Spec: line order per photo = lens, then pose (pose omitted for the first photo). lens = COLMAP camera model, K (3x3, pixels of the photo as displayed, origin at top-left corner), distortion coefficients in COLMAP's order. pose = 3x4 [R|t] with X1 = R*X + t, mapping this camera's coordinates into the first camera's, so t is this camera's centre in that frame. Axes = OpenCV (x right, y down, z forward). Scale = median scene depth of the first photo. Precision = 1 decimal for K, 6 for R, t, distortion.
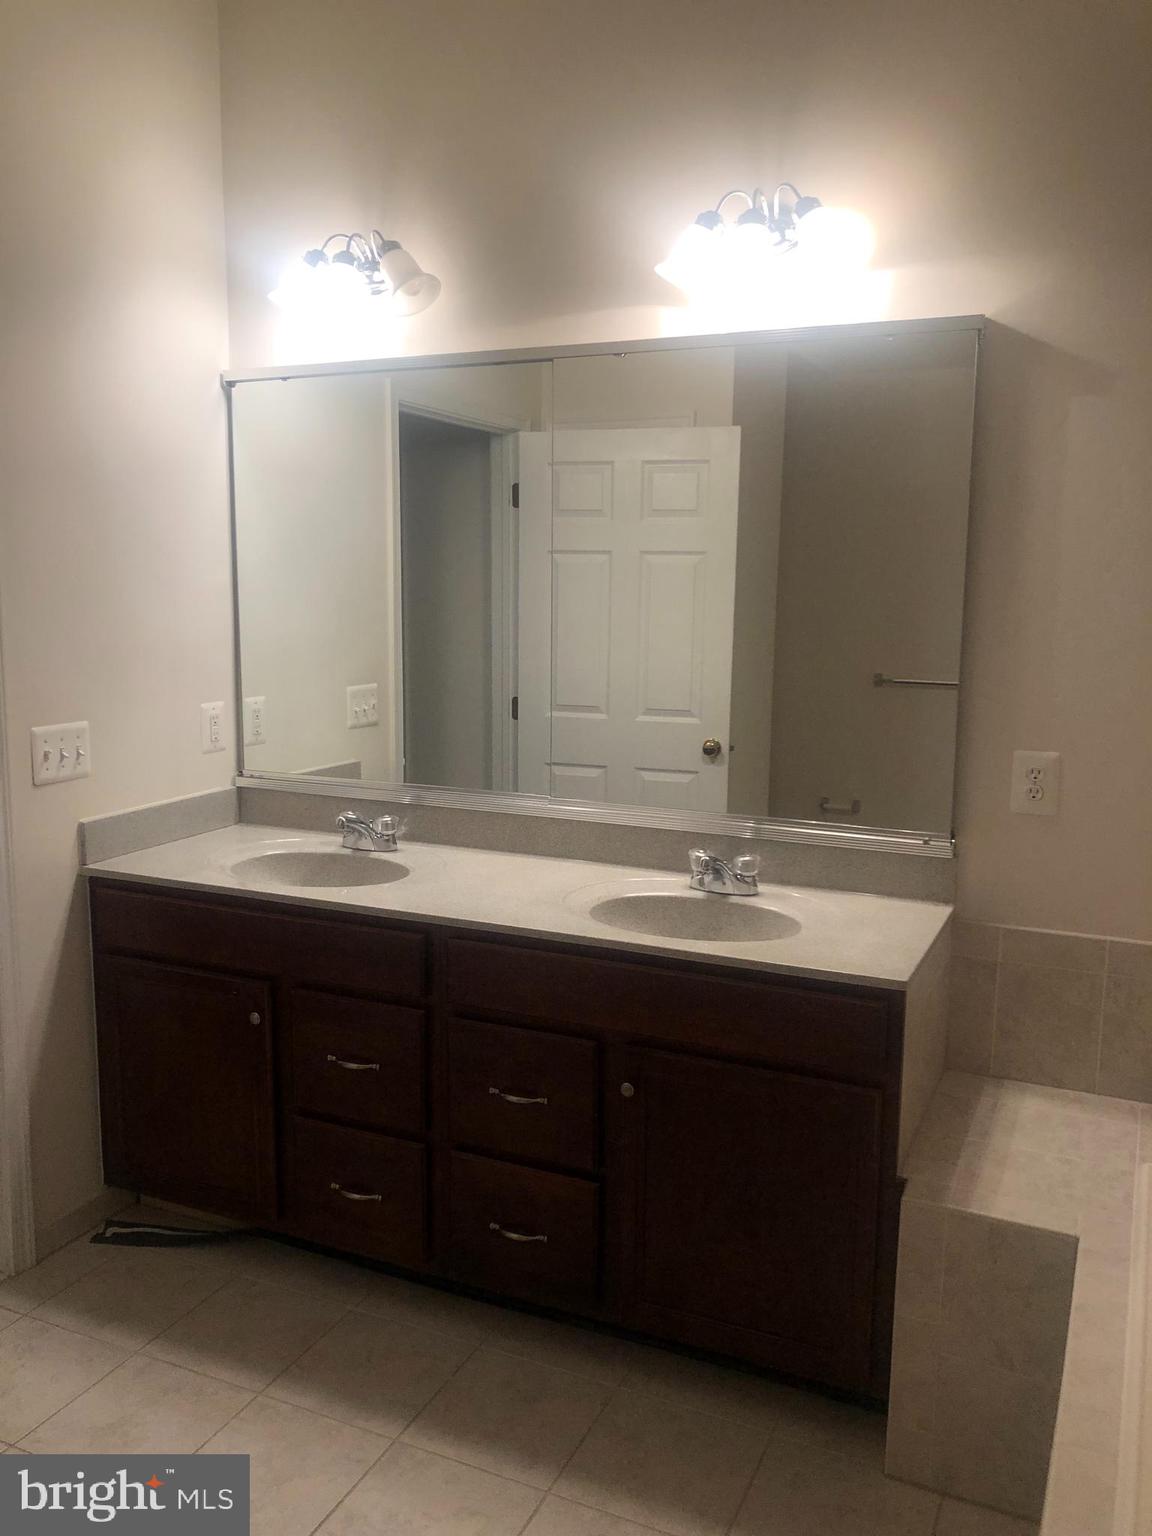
lens RADIAL K [[1274.2, 0, 576.0], [0, 1274.2, 768.0], [0, 0, 1]] dist [-0.006939, 0.104564]
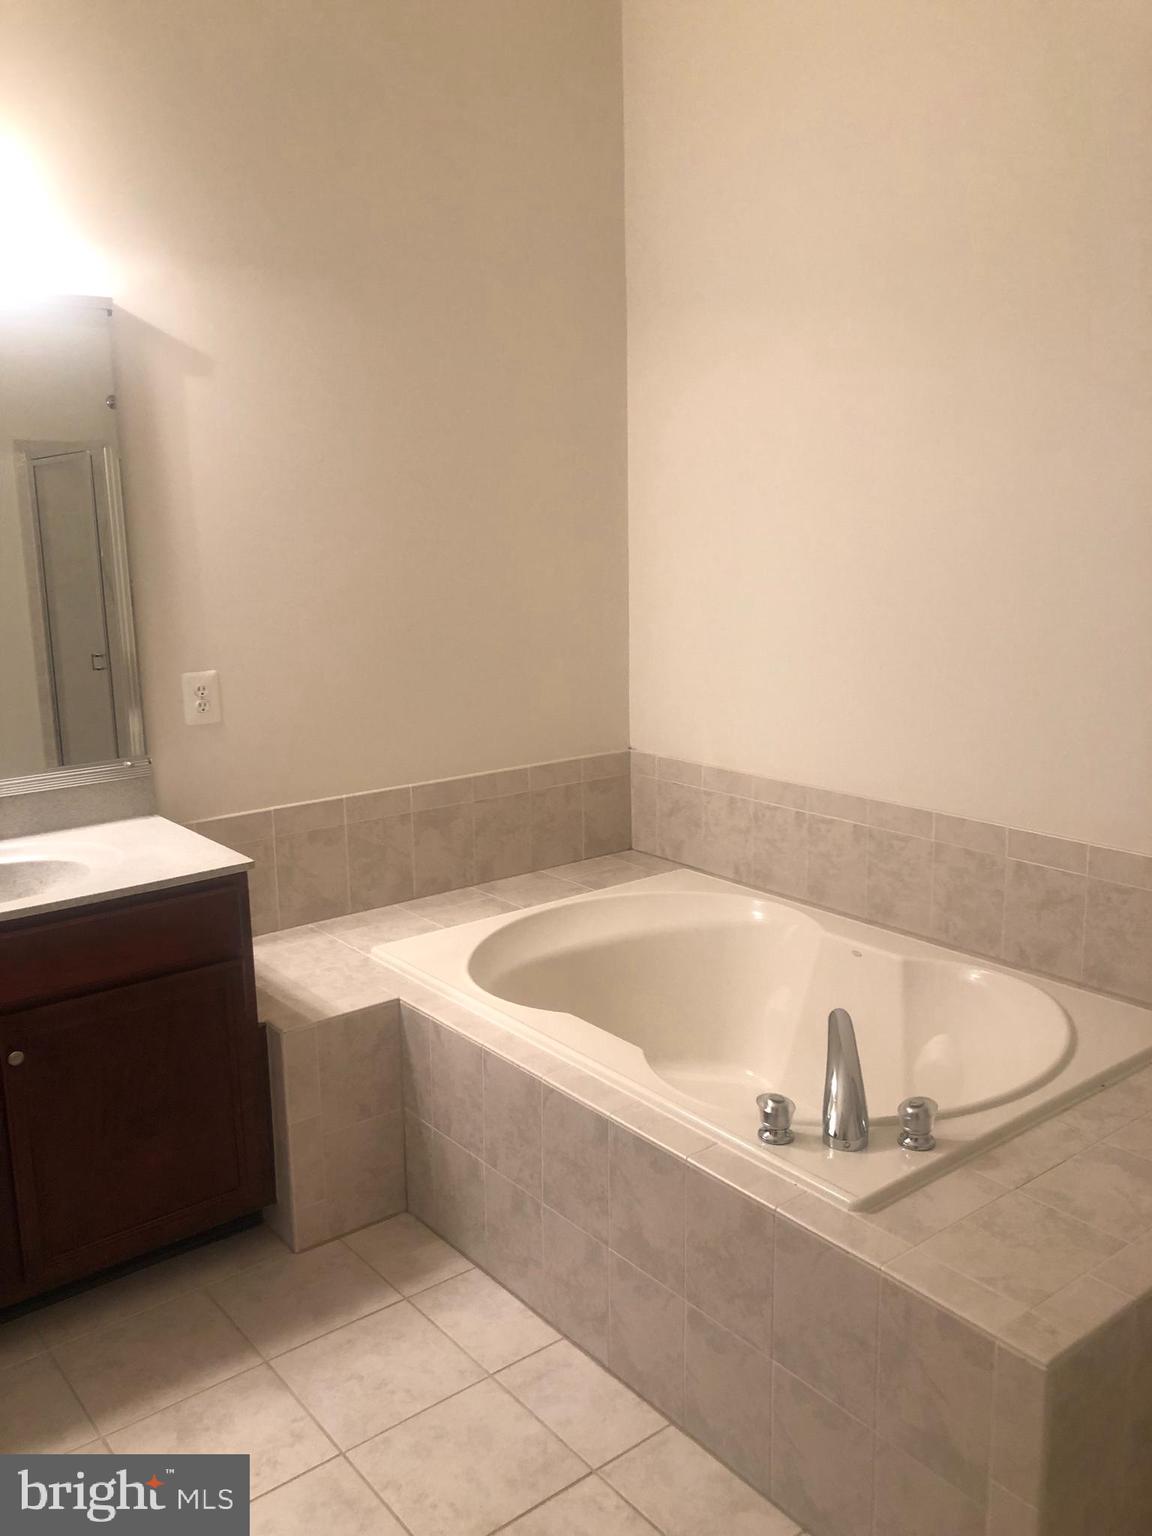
lens RADIAL K [[1274.2, 0, 576.0], [0, 1274.2, 768.0], [0, 0, 1]] dist [-0.006939, 0.104564]
pose [[0.456967, -0.197058, 0.867381, -0.547077], [0.163701, 0.977126, 0.135747, -0.030096], [-0.874290, 0.079959, 0.478773, 0.116603]]
